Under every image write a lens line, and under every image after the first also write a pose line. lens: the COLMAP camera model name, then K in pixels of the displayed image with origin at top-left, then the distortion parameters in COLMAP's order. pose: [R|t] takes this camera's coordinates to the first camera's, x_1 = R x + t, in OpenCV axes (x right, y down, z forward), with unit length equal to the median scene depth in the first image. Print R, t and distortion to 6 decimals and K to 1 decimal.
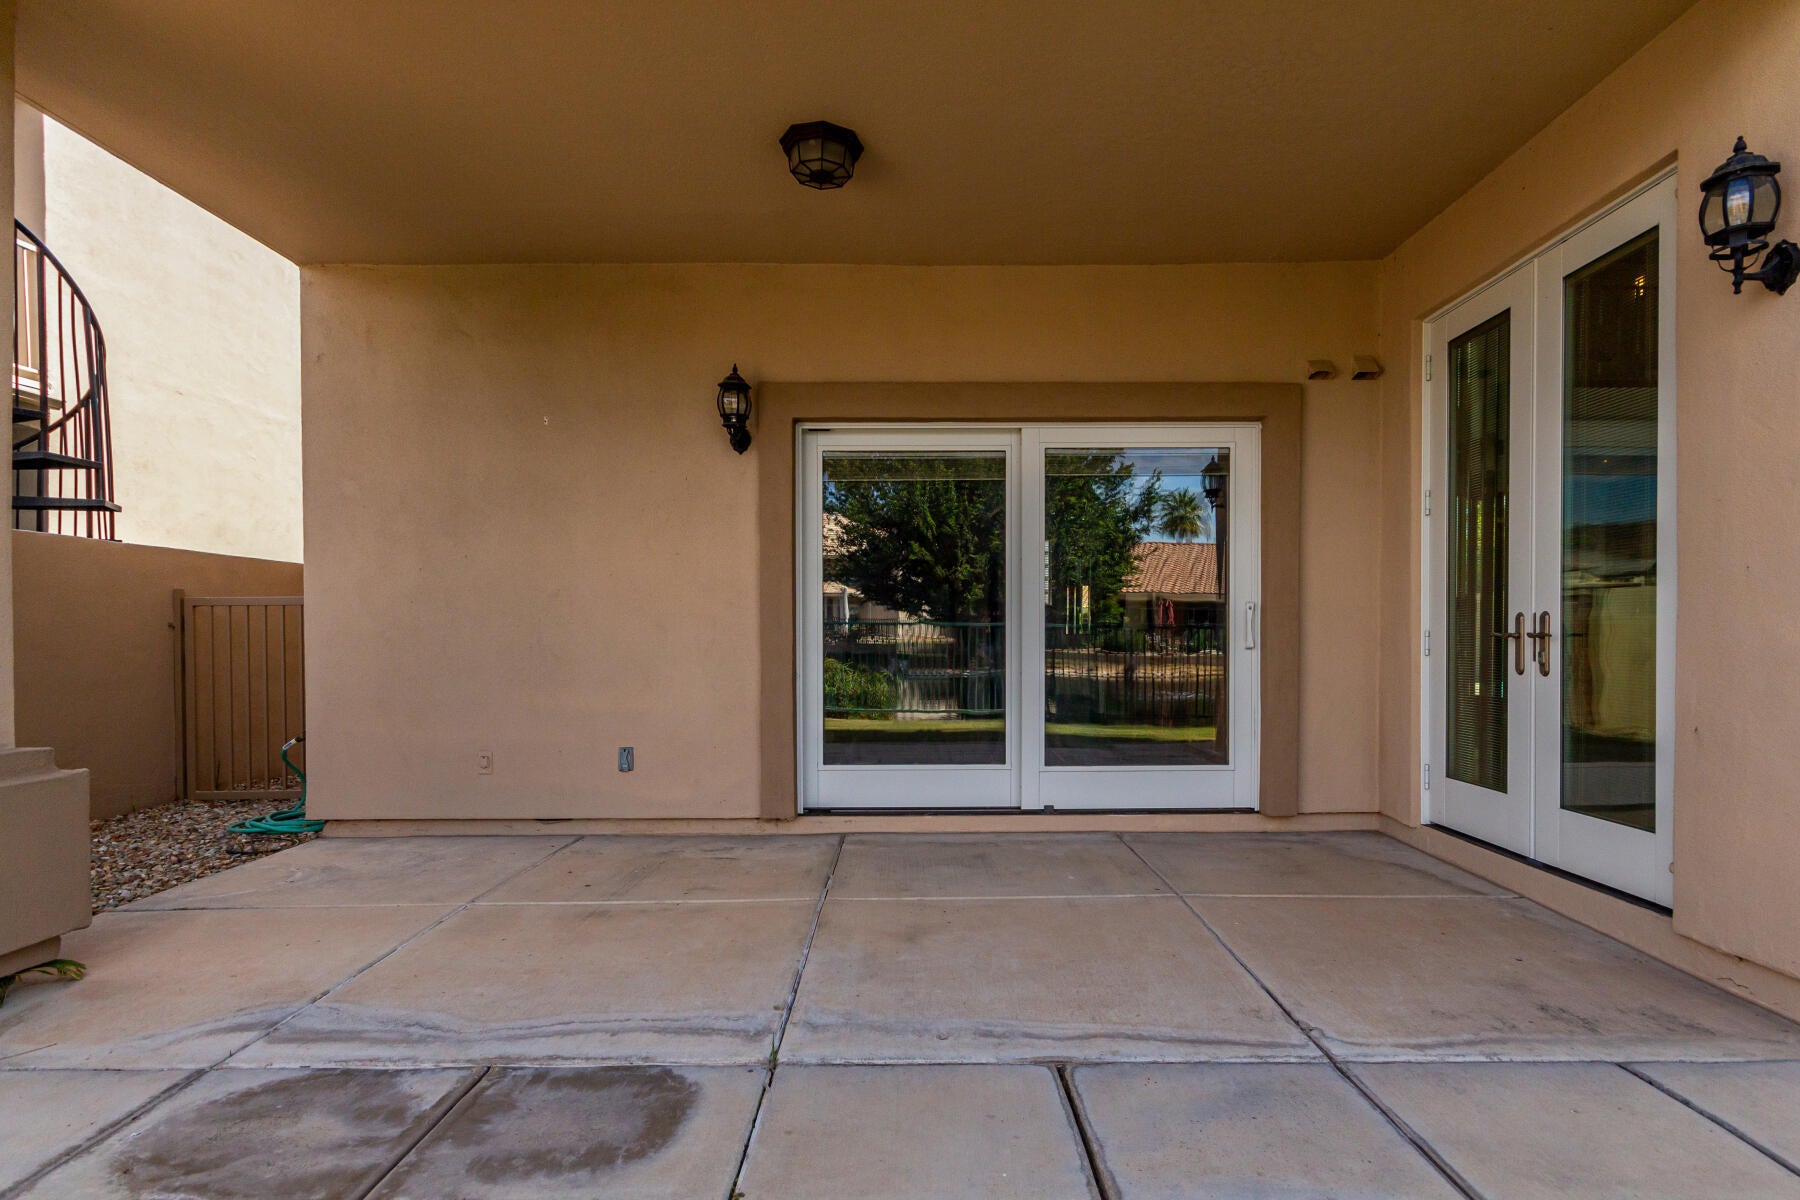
lens RADIAL K [[923.9, 0, 902.6], [0, 923.9, 635.2], [0, 0, 1]] dist [-0.001971, -0.000428]
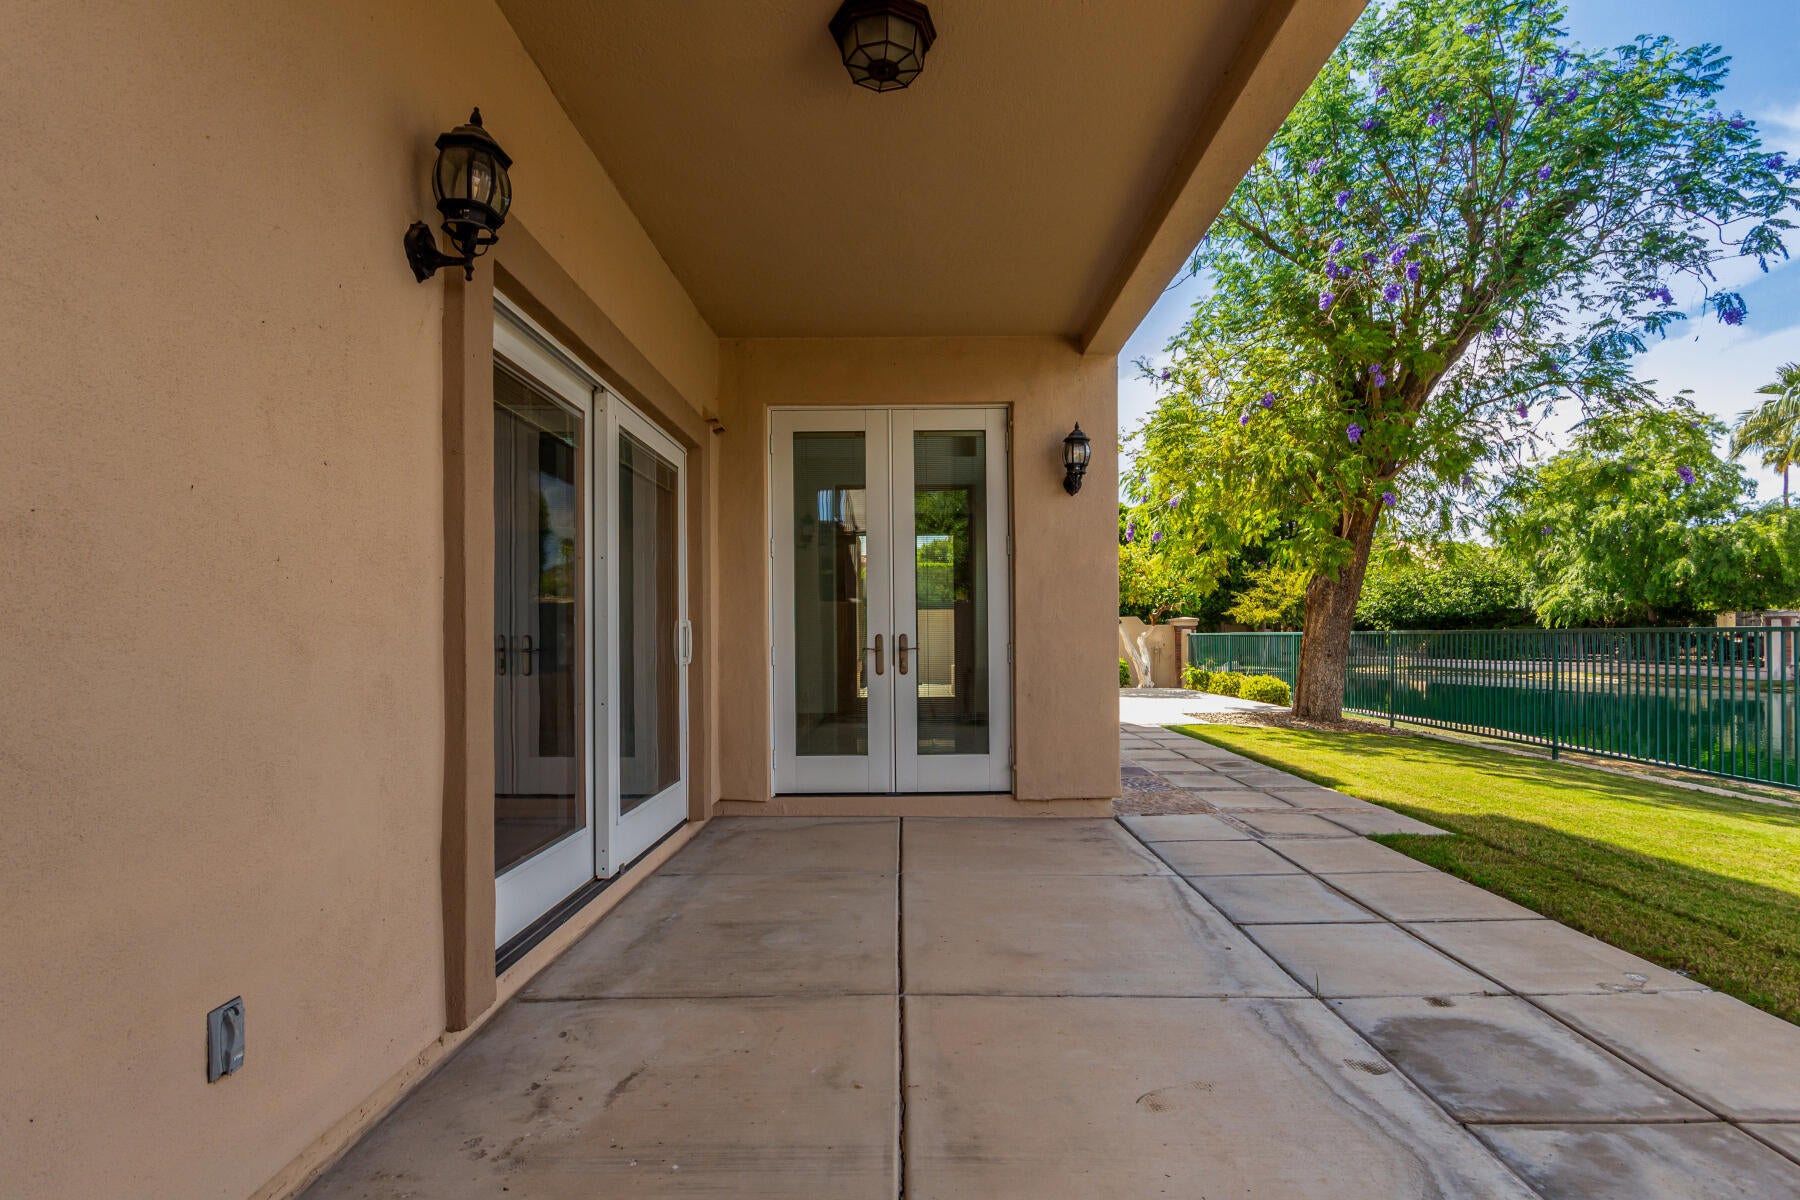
lens RADIAL K [[923.9, 0, 902.6], [0, 923.9, 635.2], [0, 0, 1]] dist [-0.001971, -0.000428]
pose [[-0.037558, 0.005692, 0.999278, -0.760790], [0.007549, 0.999957, -0.005412, -0.012710], [-0.999266, 0.007340, -0.037599, 0.893233]]
